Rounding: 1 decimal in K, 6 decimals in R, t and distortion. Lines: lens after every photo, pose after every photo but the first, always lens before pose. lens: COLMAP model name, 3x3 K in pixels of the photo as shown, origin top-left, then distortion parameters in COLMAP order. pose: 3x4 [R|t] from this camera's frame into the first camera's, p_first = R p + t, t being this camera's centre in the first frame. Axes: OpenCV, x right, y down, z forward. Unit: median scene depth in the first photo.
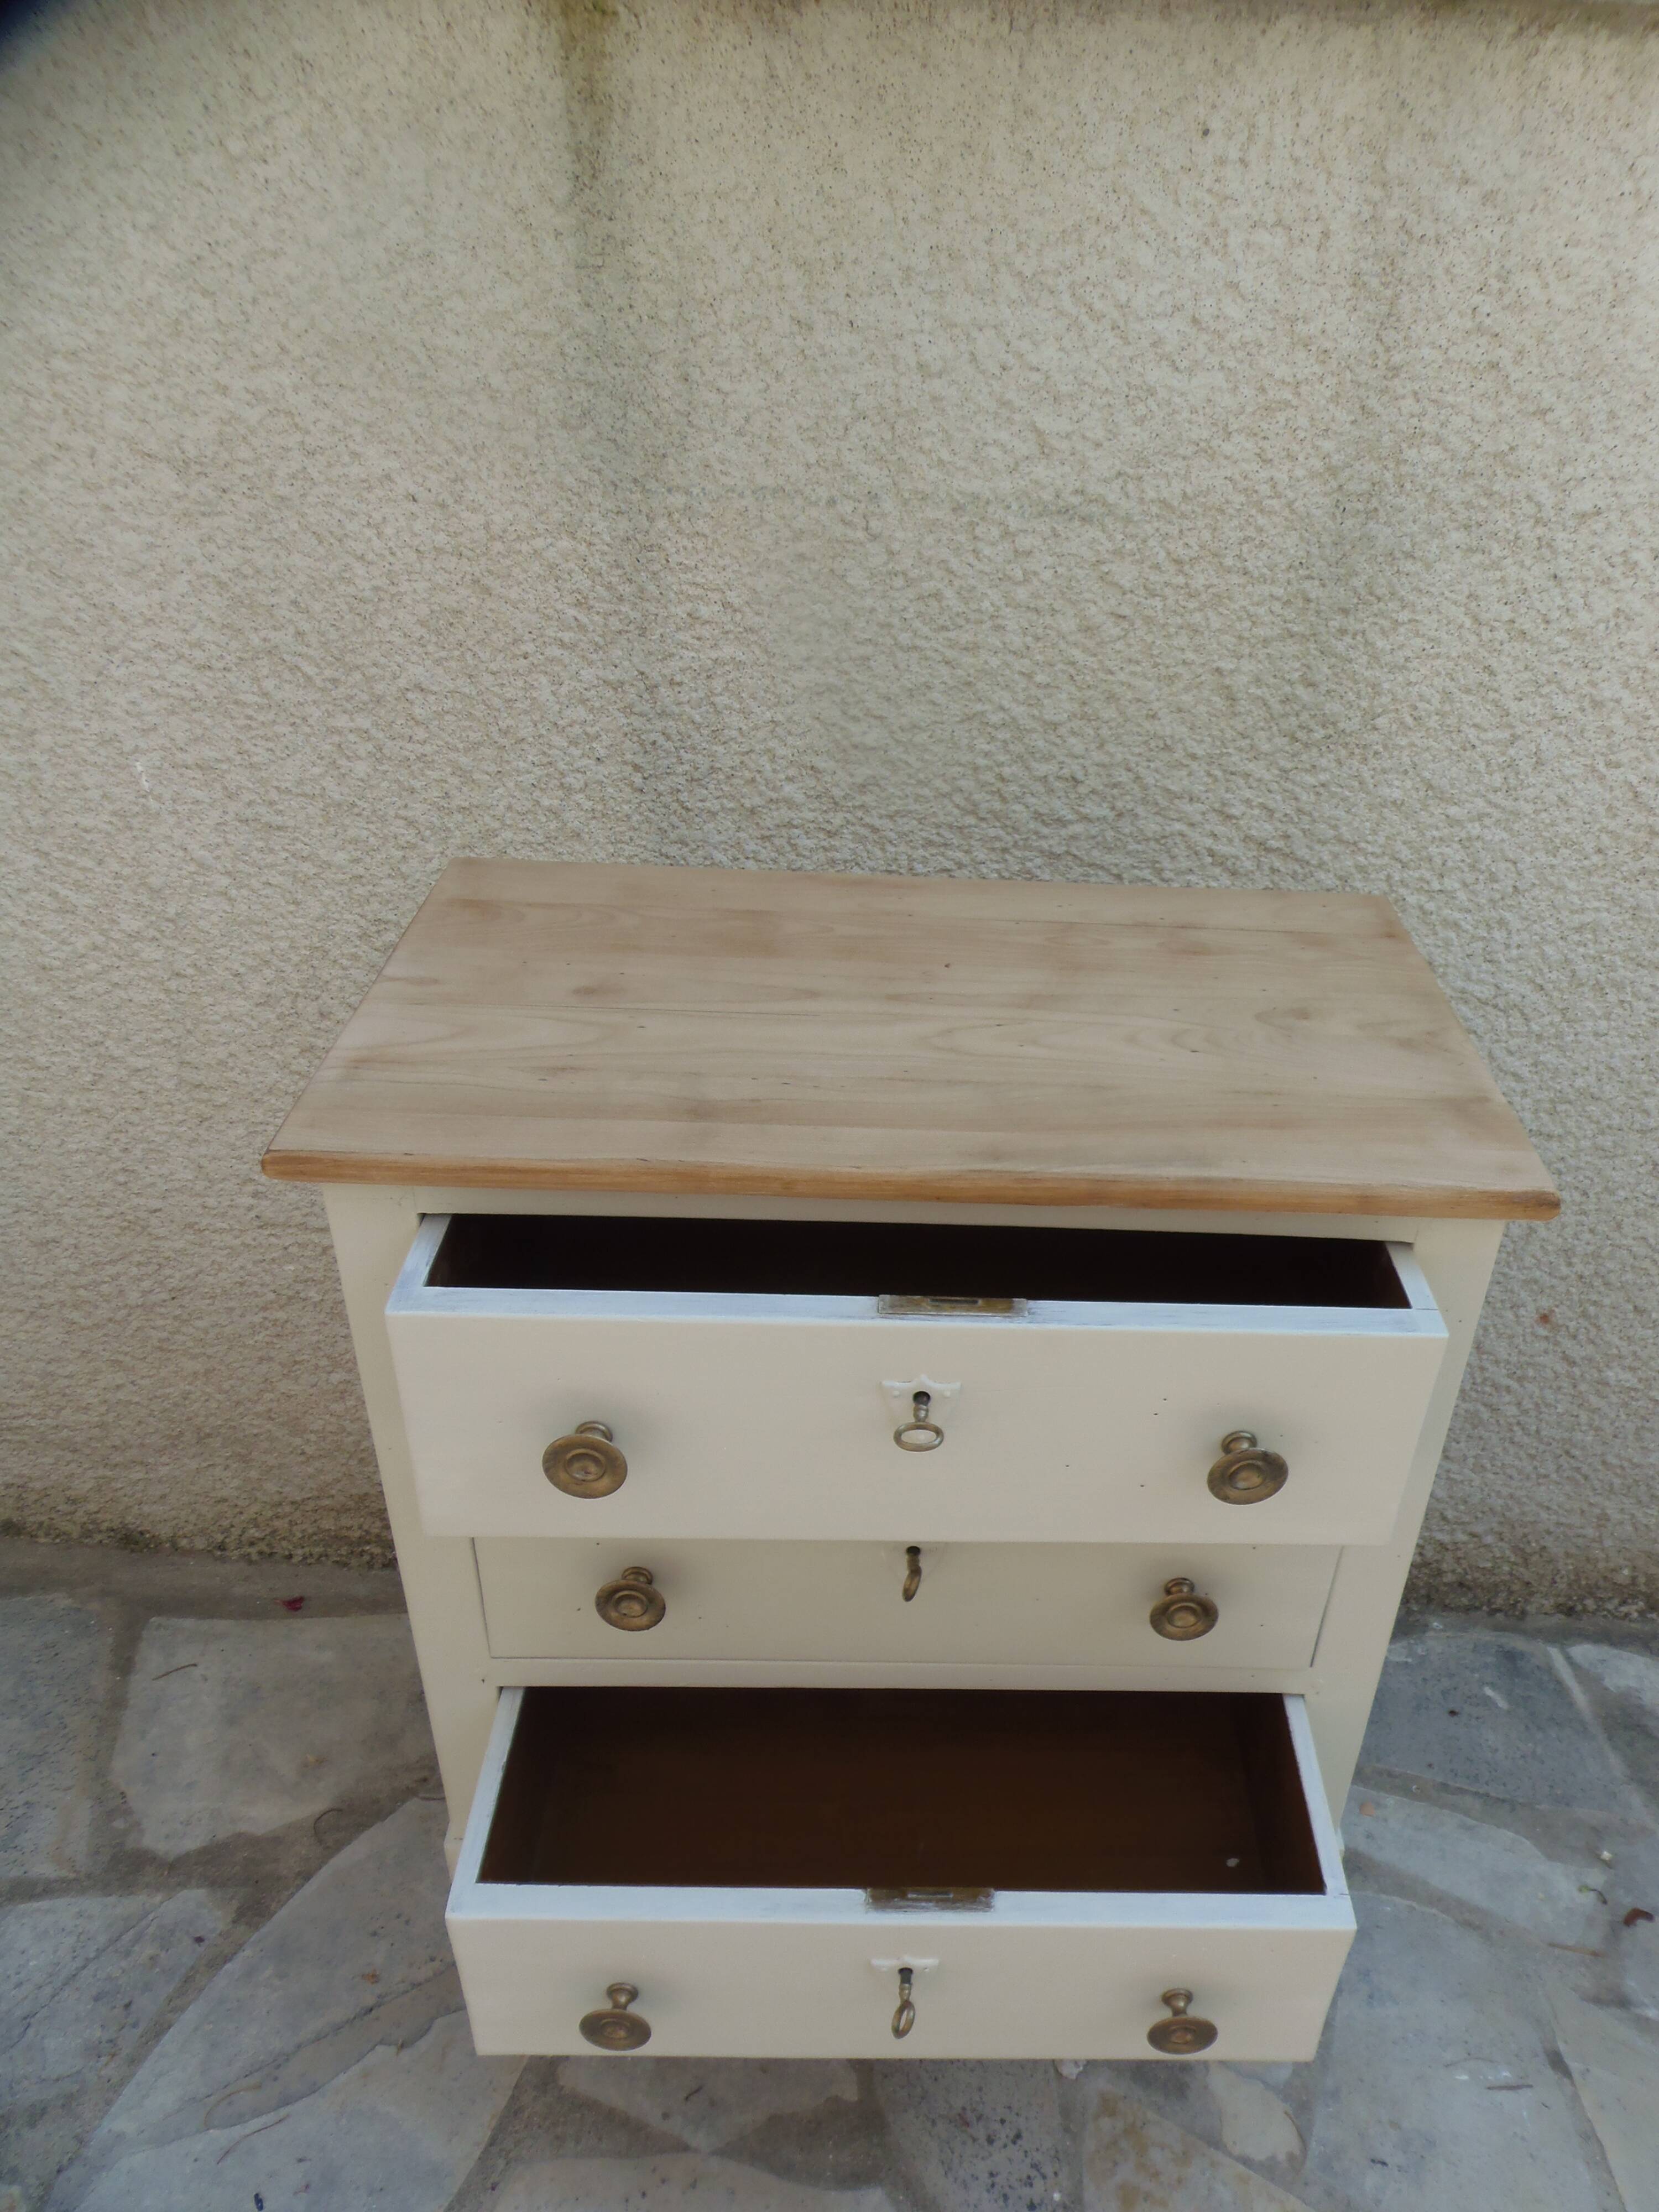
lens RADIAL K [[1576.3, 0, 970.7], [0, 1576.3, 1131.7], [0, 0, 1]] dist [-0.015502, -0.019412]
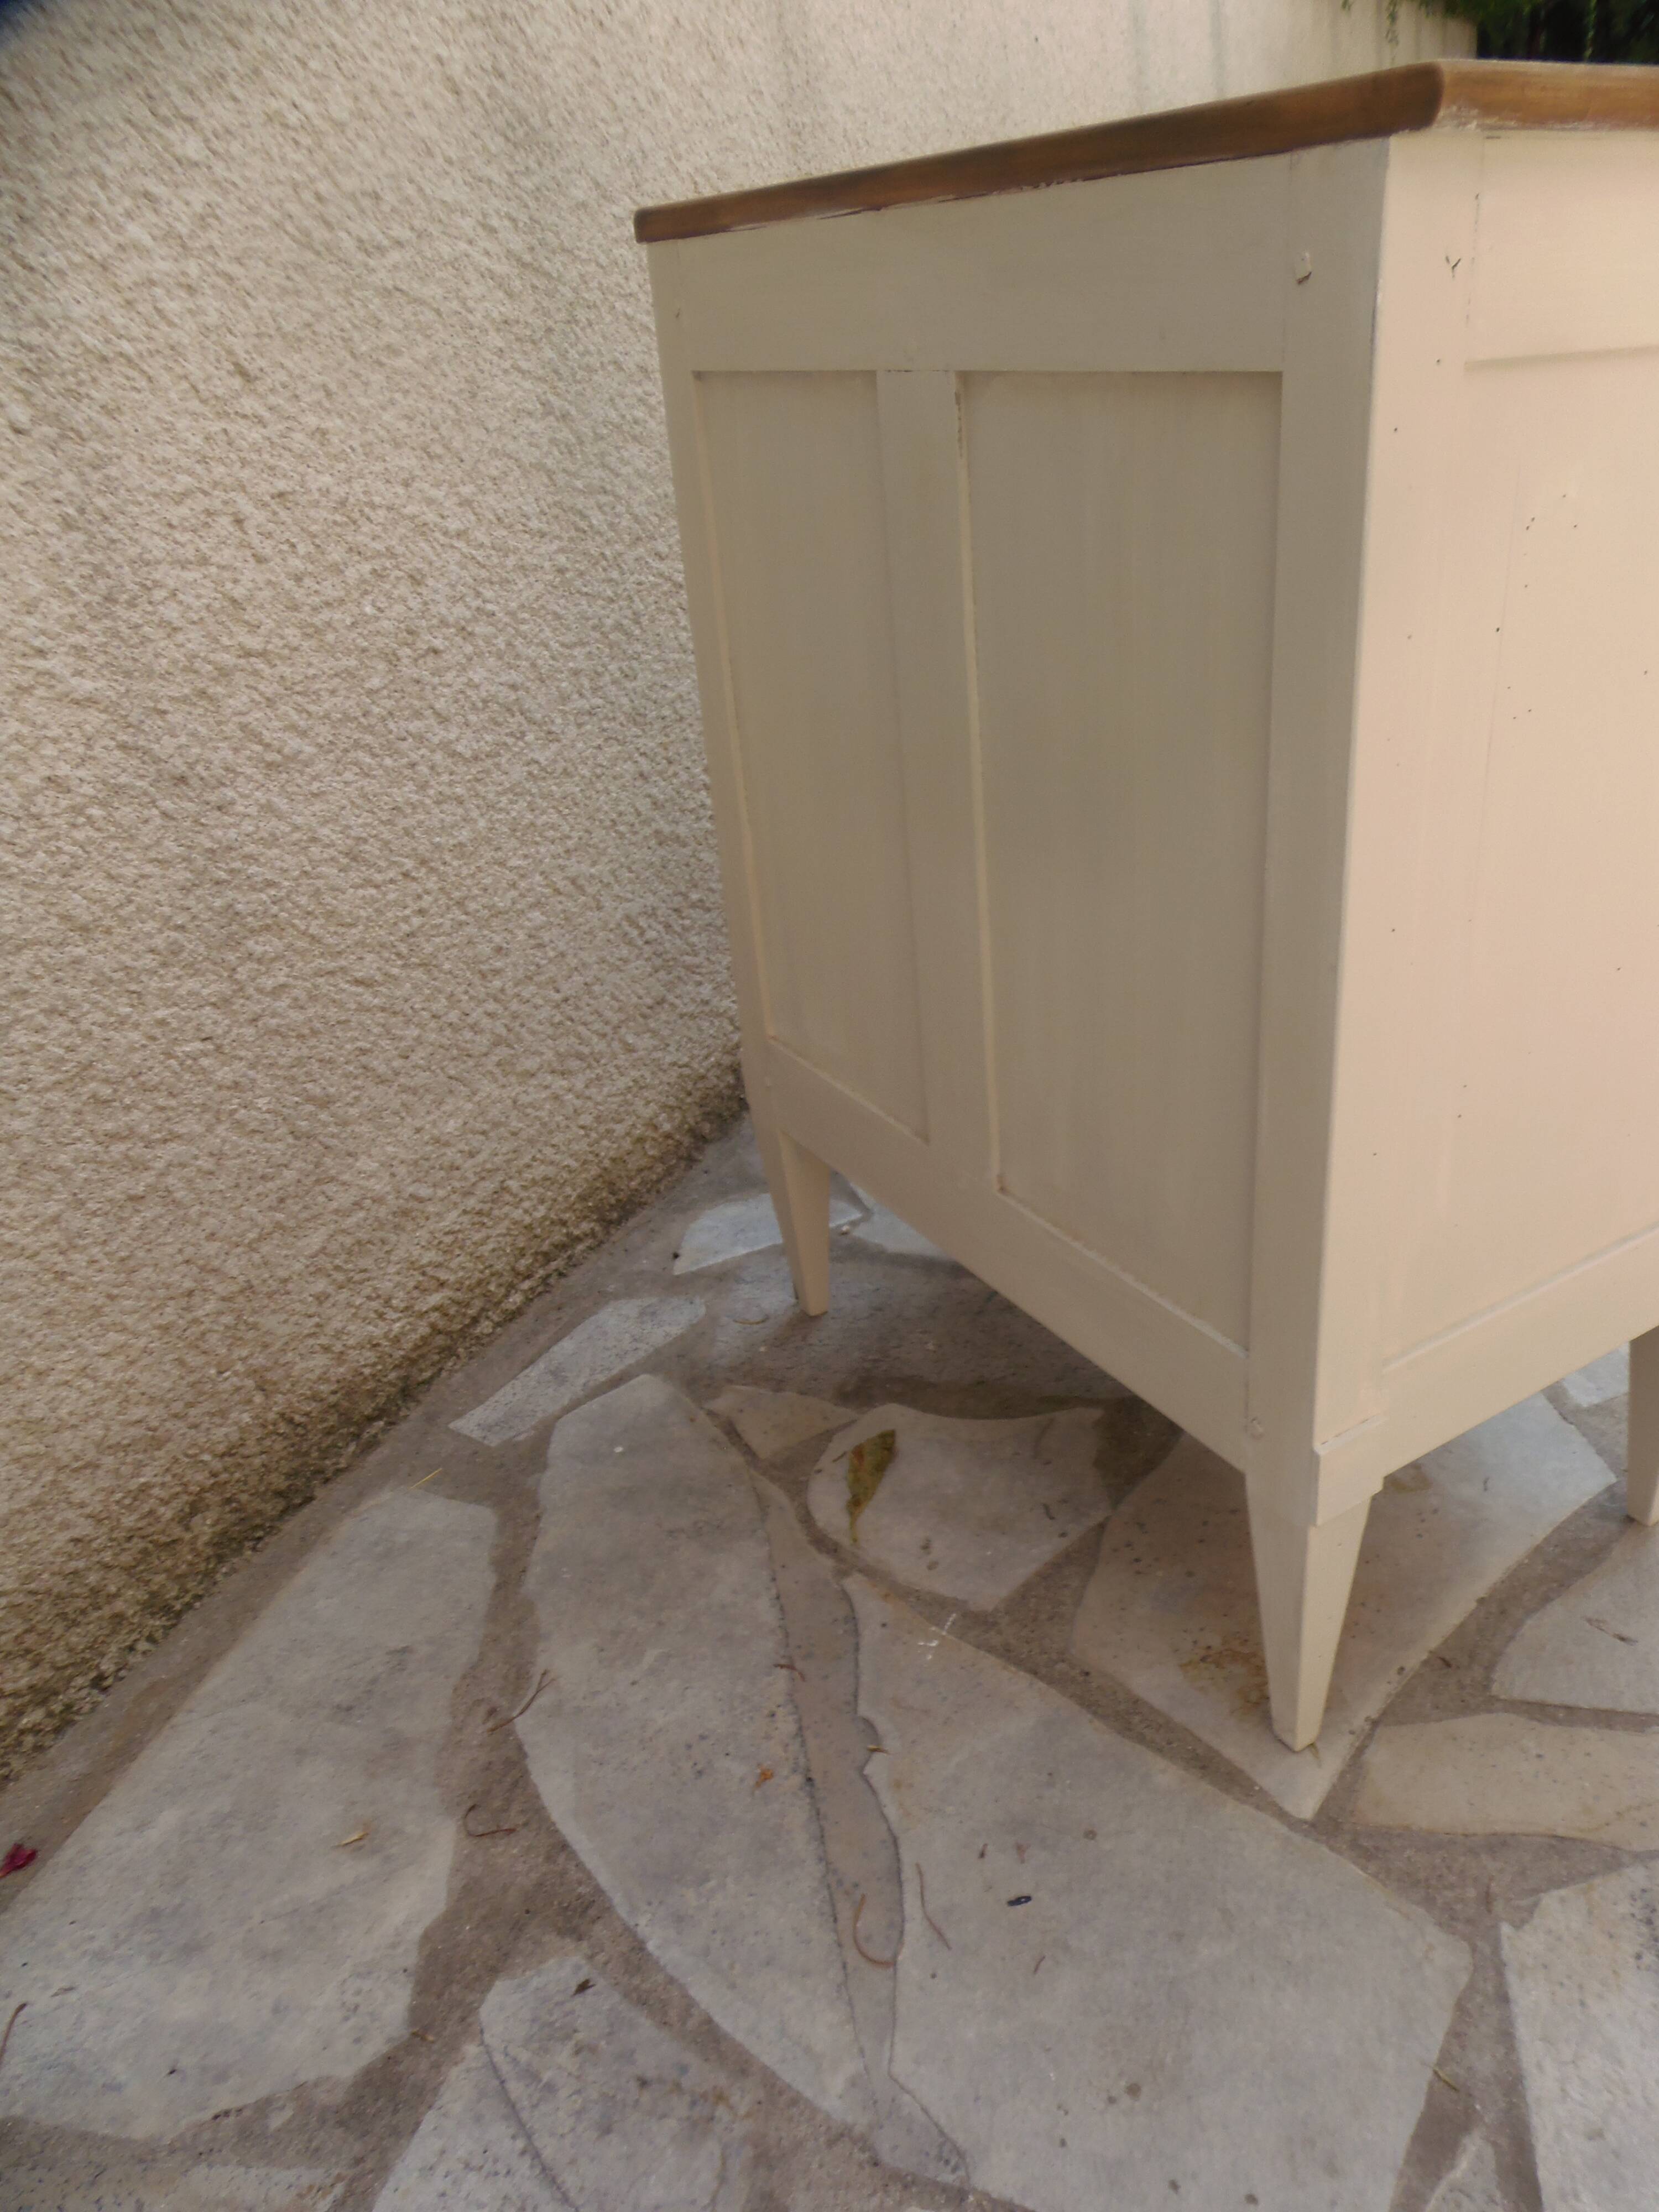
lens RADIAL K [[1614.8, 0, 921.8], [0, 1614.8, 1158.0], [0, 0, 1]] dist [-0.042785, 0.011910]
pose [[0.384194, -0.501379, 0.775251, -0.818652], [0.537745, 0.804084, 0.253534, 0.163014], [-0.750484, 0.319482, 0.578538, 0.428120]]
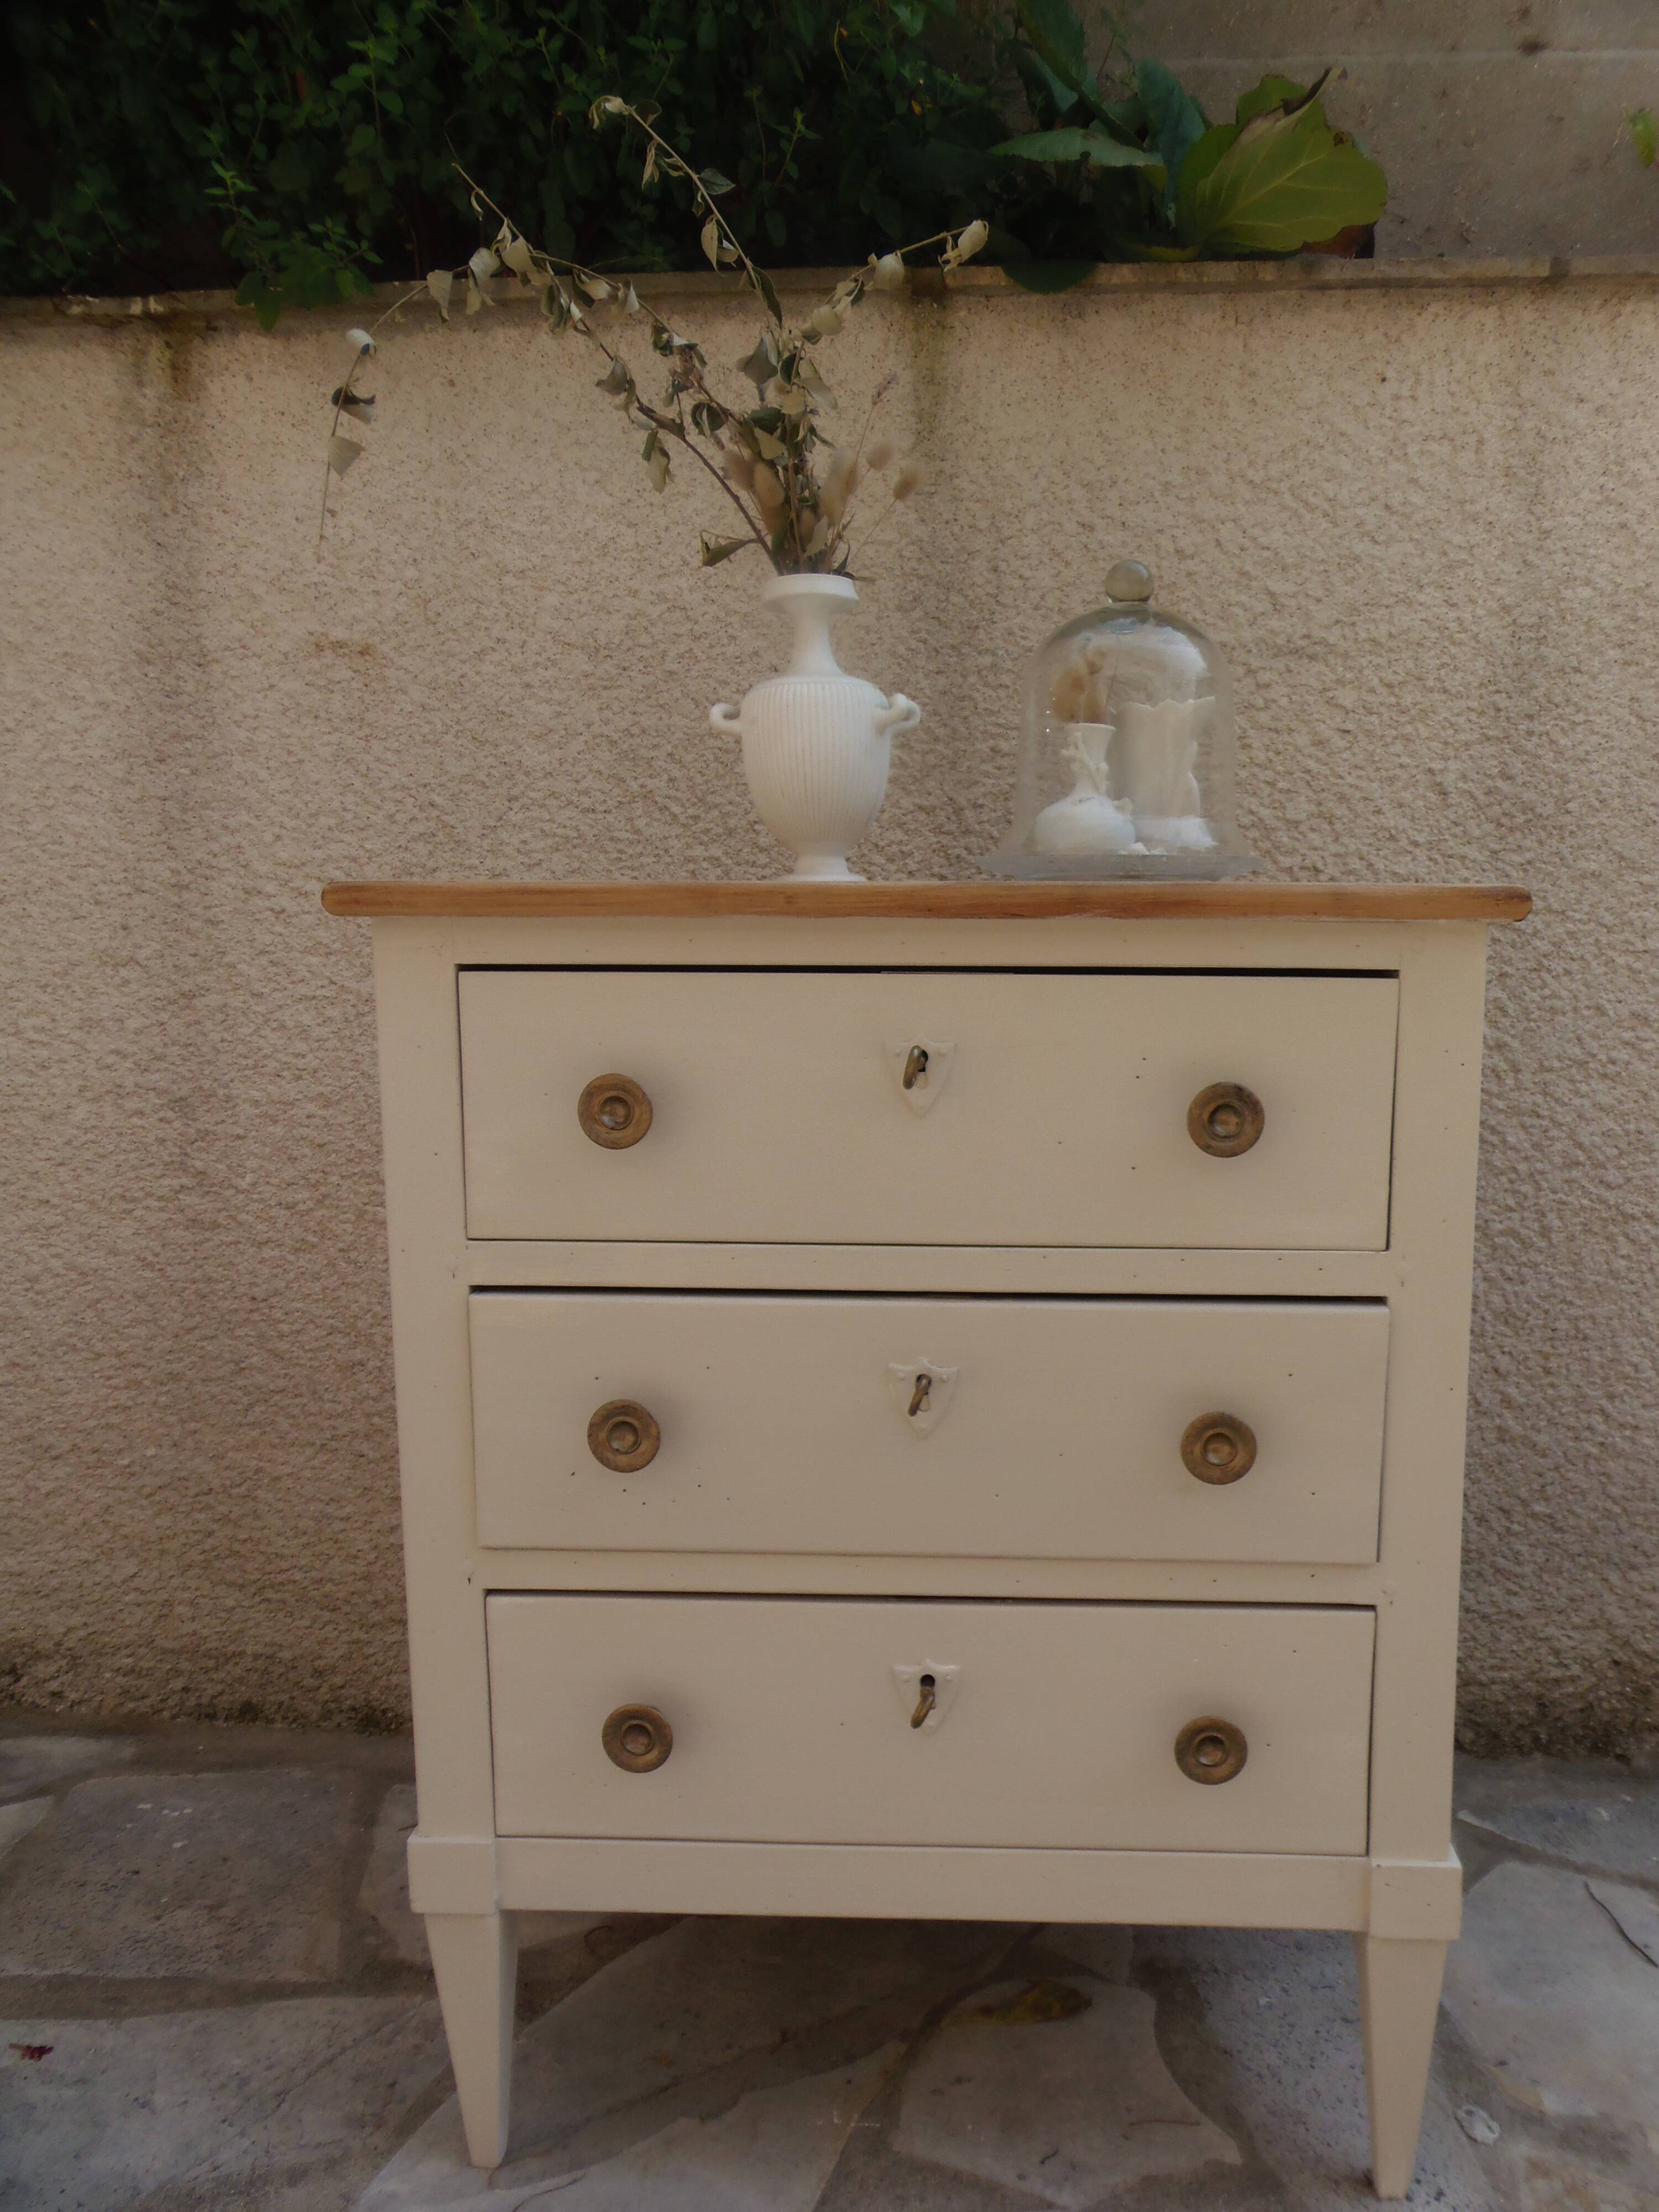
lens RADIAL K [[1576.3, 0, 977.6], [0, 1576.3, 1137.8], [0, 0, 1]] dist [-0.015502, -0.019412]
pose [[0.998823, -0.040721, -0.026345, -0.167933], [0.027238, 0.920415, -0.389992, 0.424275], [0.040129, 0.388816, 0.920441, -0.013338]]
